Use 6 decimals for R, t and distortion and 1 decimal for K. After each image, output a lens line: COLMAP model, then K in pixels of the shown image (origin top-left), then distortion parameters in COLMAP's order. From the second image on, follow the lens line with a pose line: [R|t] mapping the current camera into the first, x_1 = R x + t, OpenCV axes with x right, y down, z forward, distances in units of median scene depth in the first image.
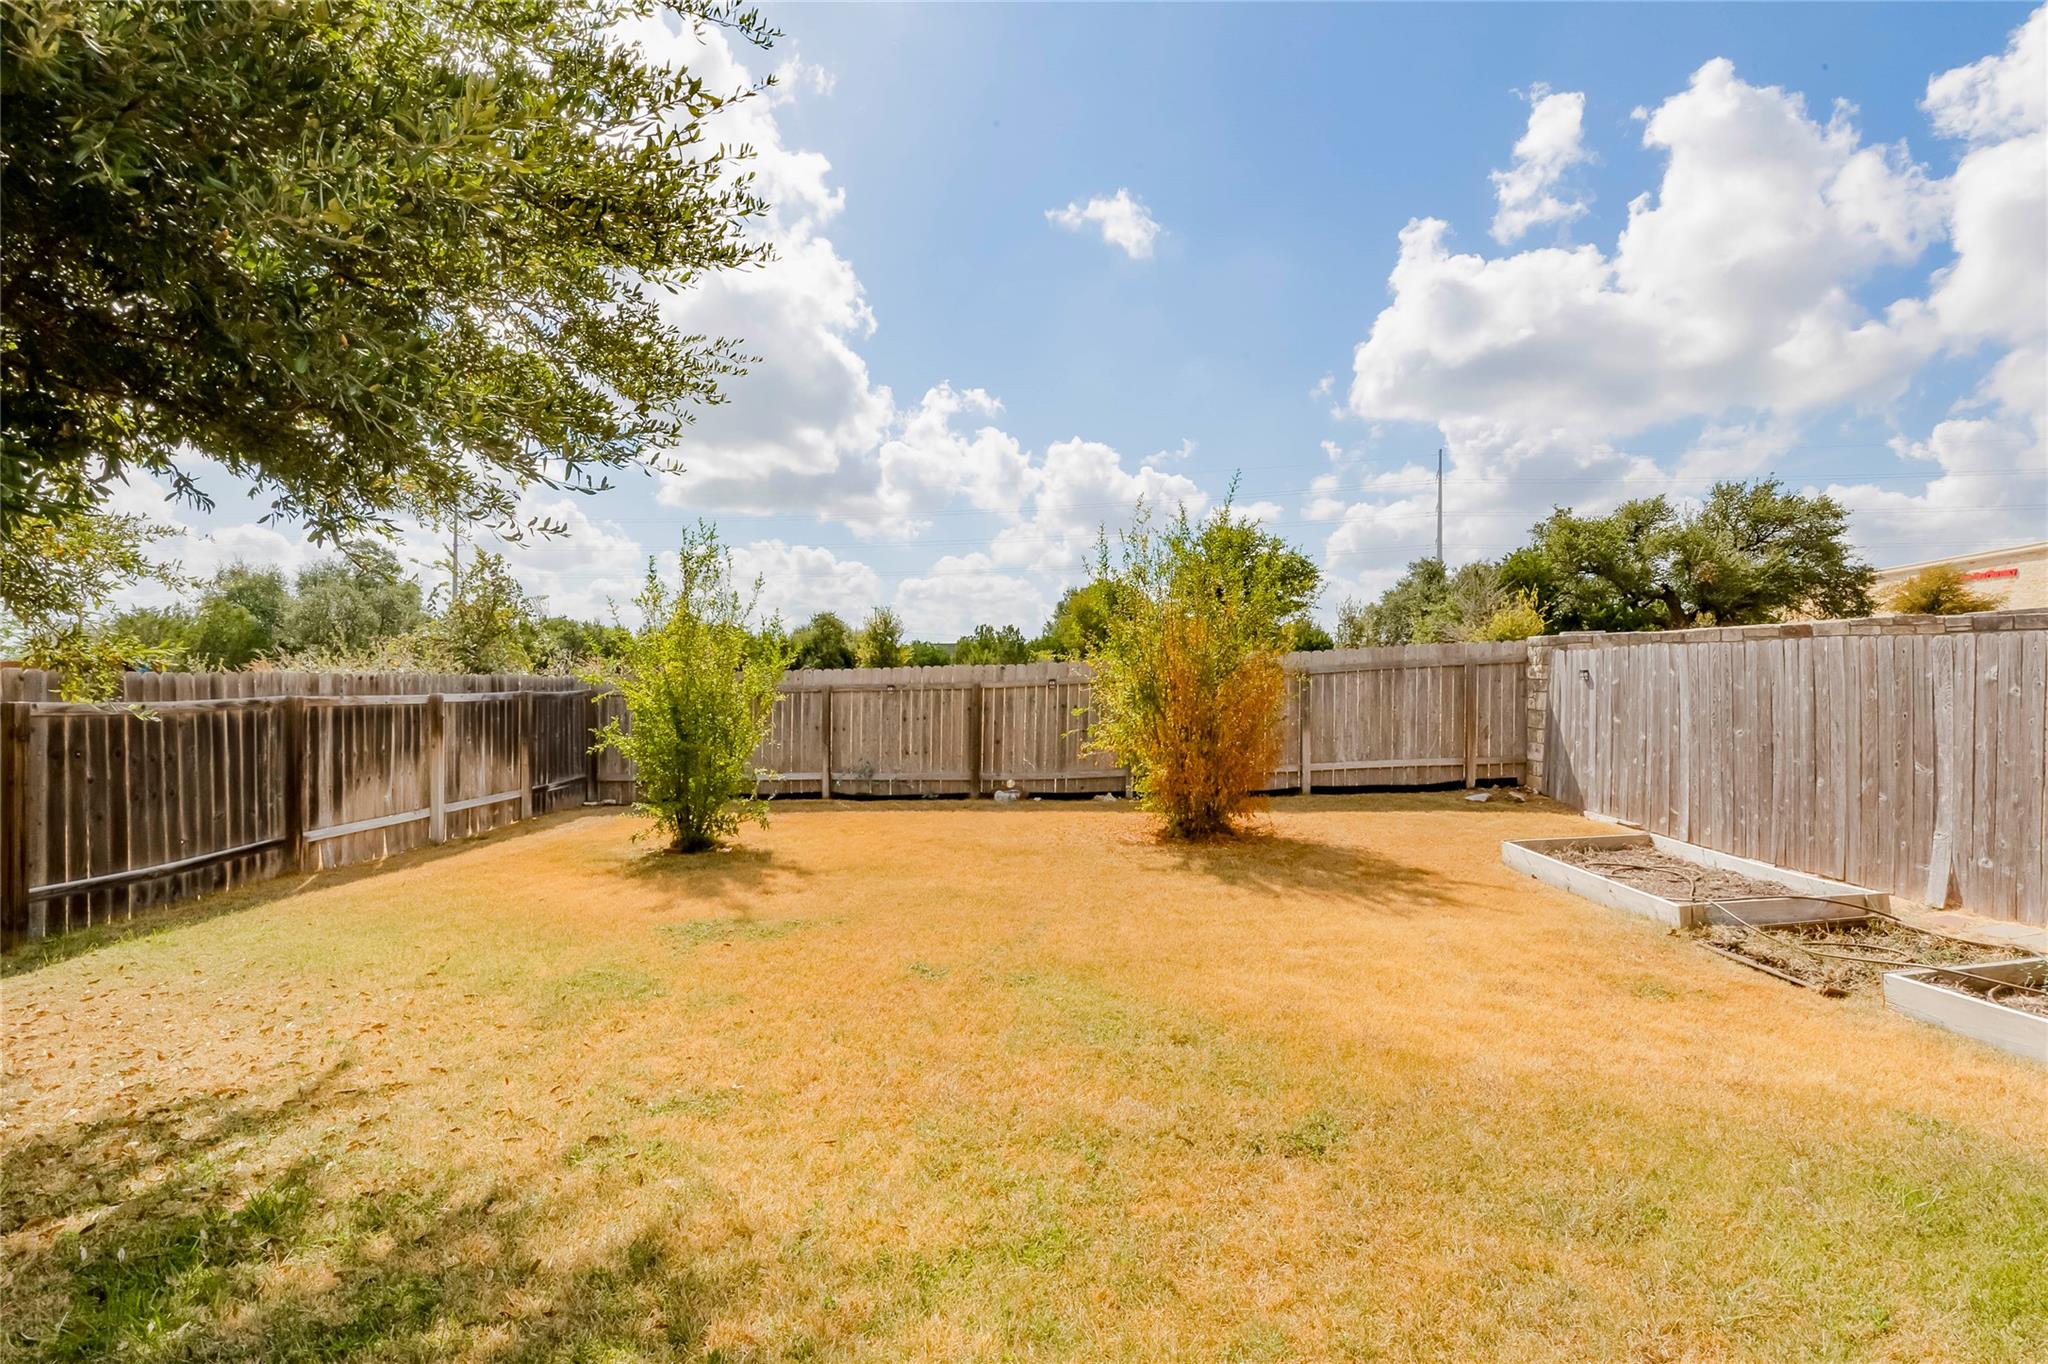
lens RADIAL K [[982.6, 0, 1036.7], [0, 982.6, 681.5], [0, 0, 1]] dist [0.000437, 0.001035]
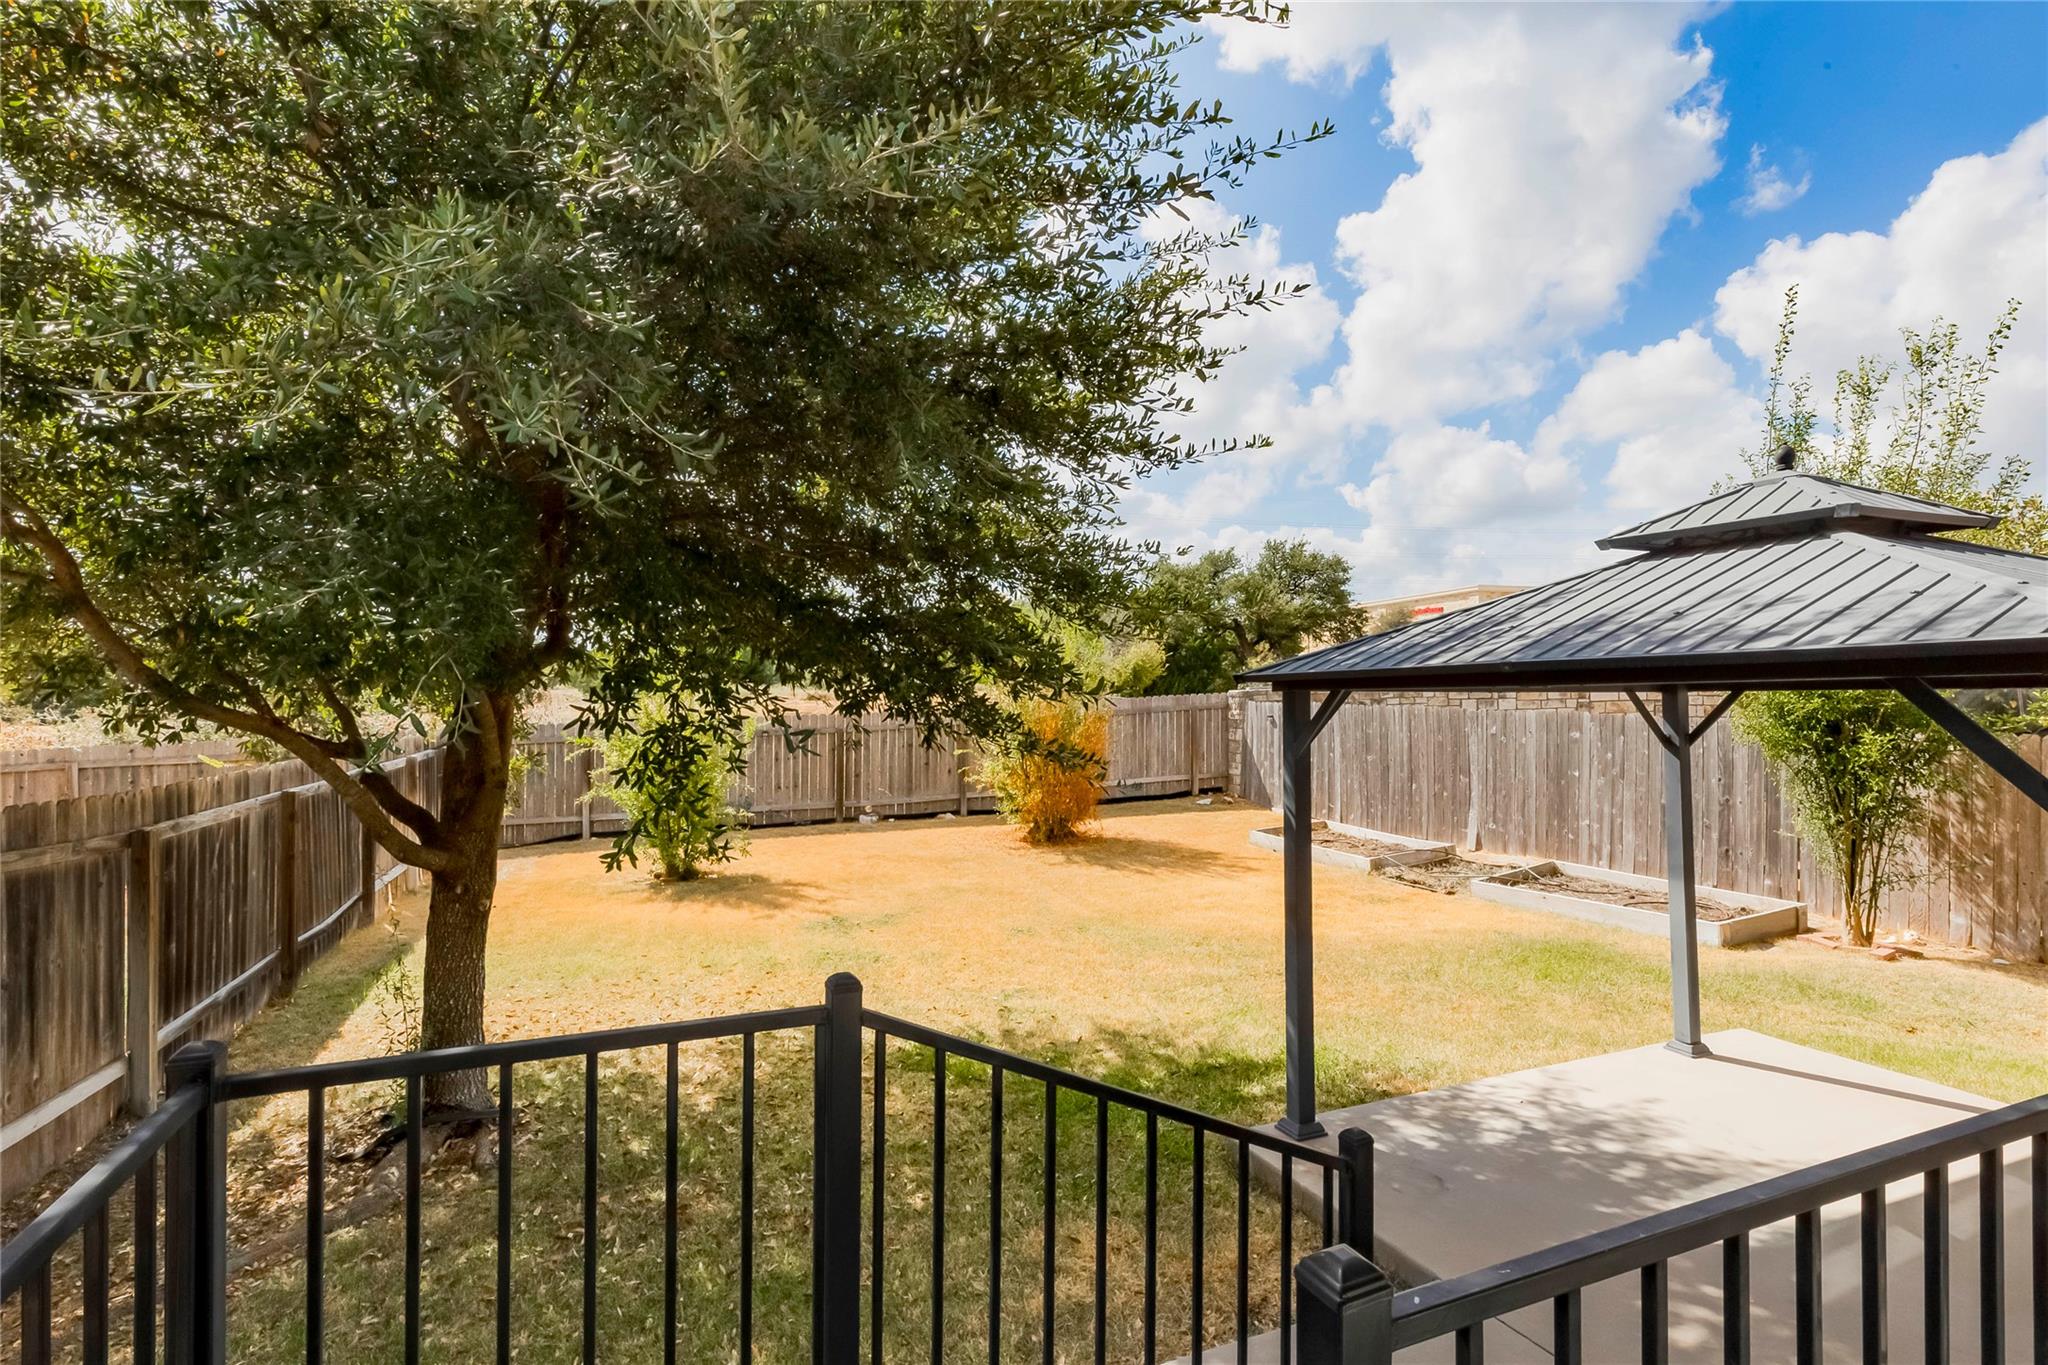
lens RADIAL K [[982.6, 0, 1023.4], [0, 982.6, 685.4], [0, 0, 1]] dist [0.000437, 0.001035]
pose [[0.925950, -0.006573, 0.377588, -0.345637], [0.007590, 0.999970, -0.001205, -0.054465], [-0.377569, 0.003982, 0.925973, -0.251854]]
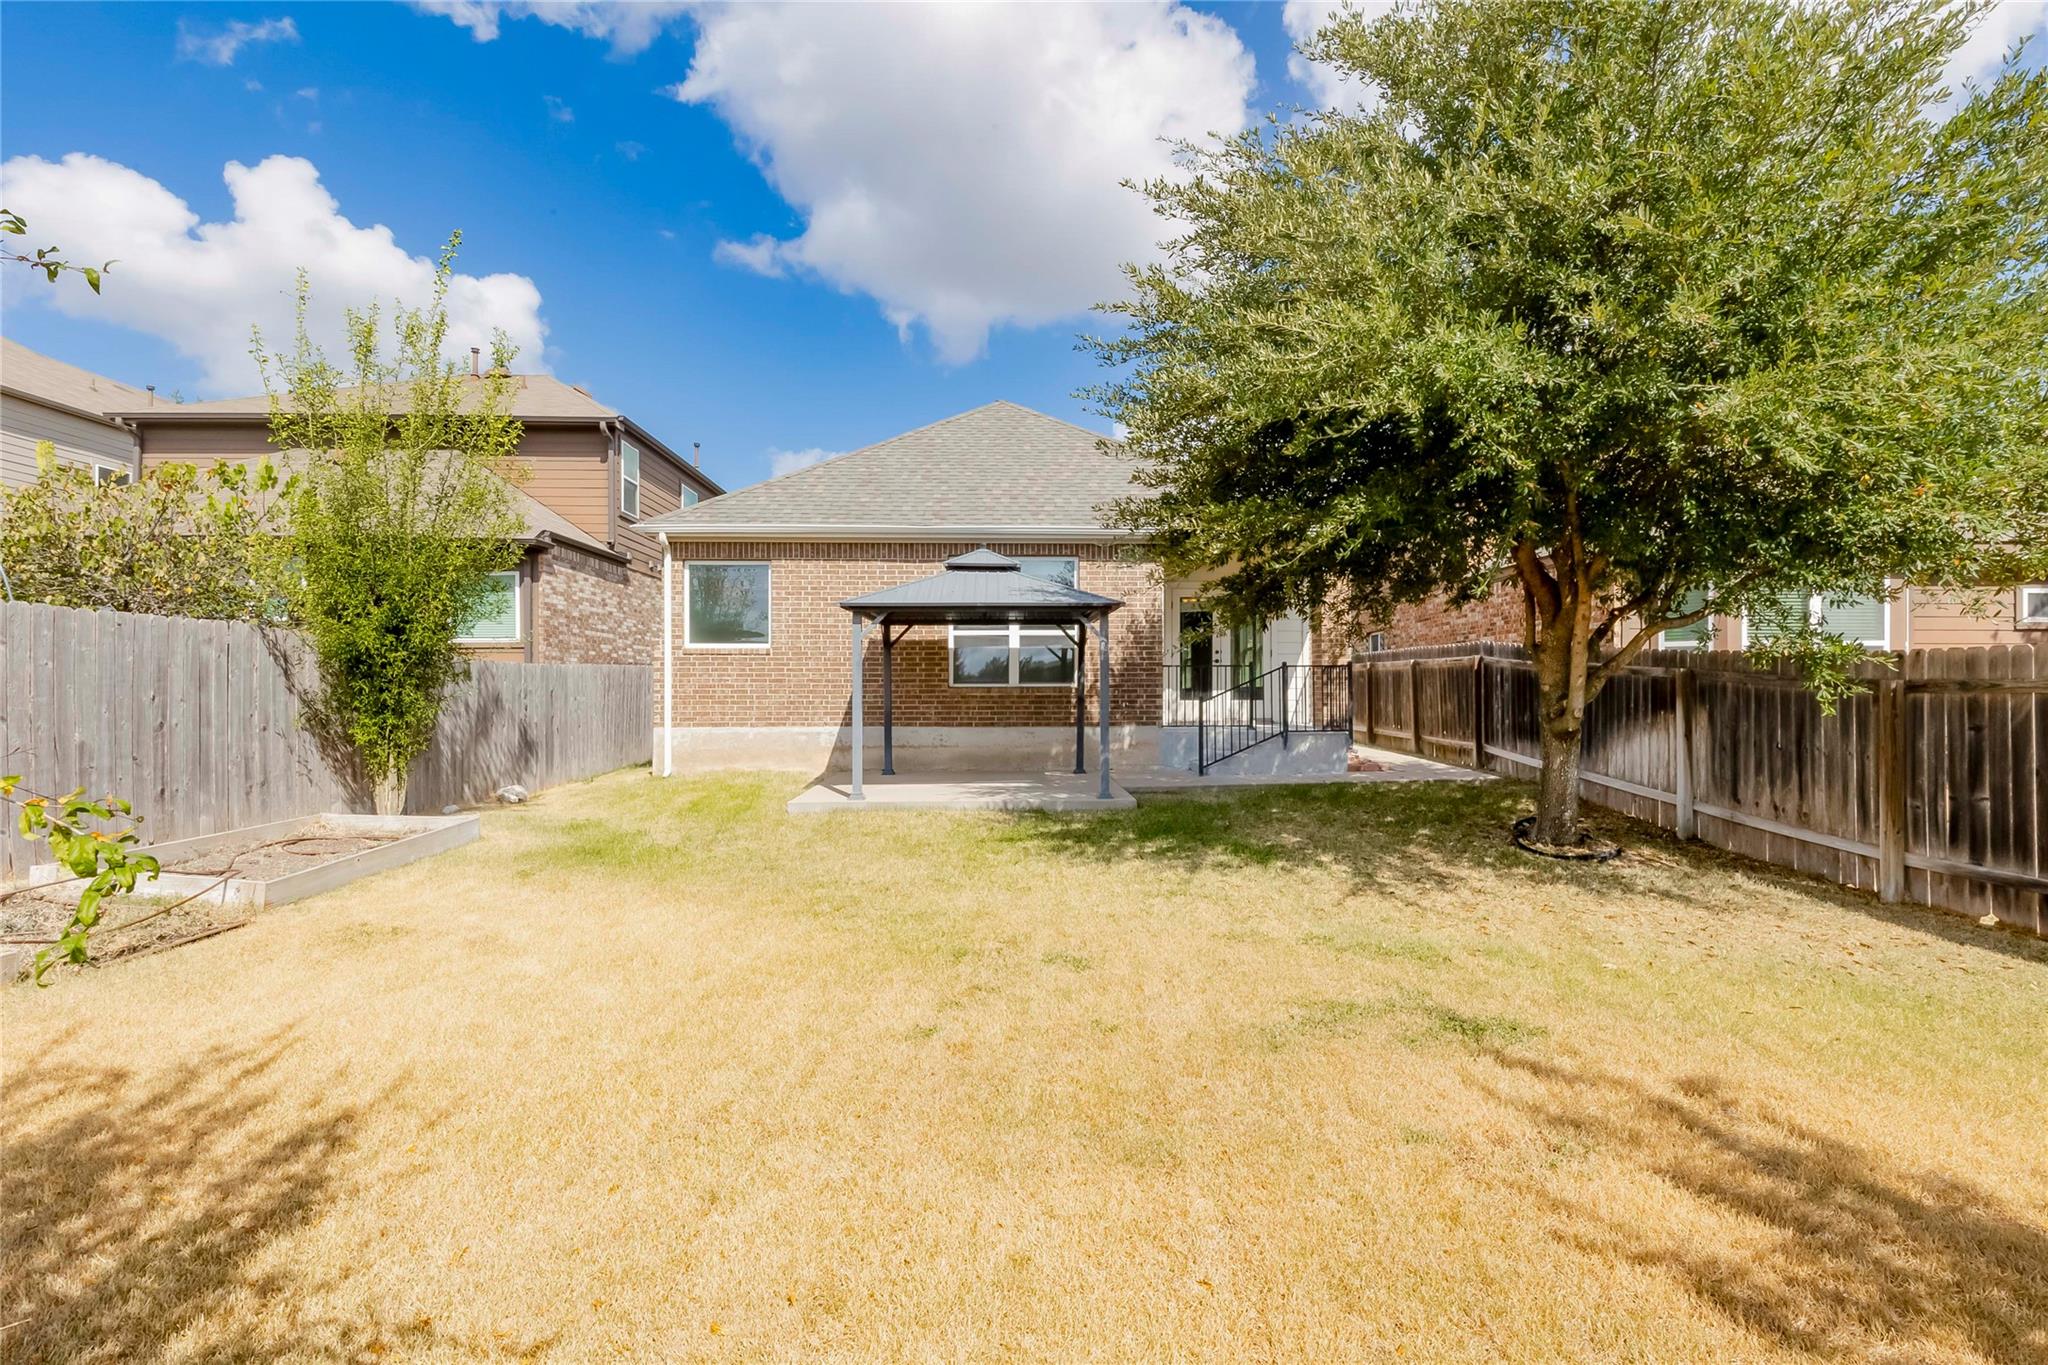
lens RADIAL K [[926.0, 0, 1038.1], [0, 926.0, 684.4], [0, 0, 1]] dist [0.004639, -0.001409]
pose [[-0.999901, -0.007962, -0.011614, -0.028896], [-0.007889, 0.999949, -0.006280, 0.020261], [0.011663, -0.006188, -0.999913, 0.894490]]
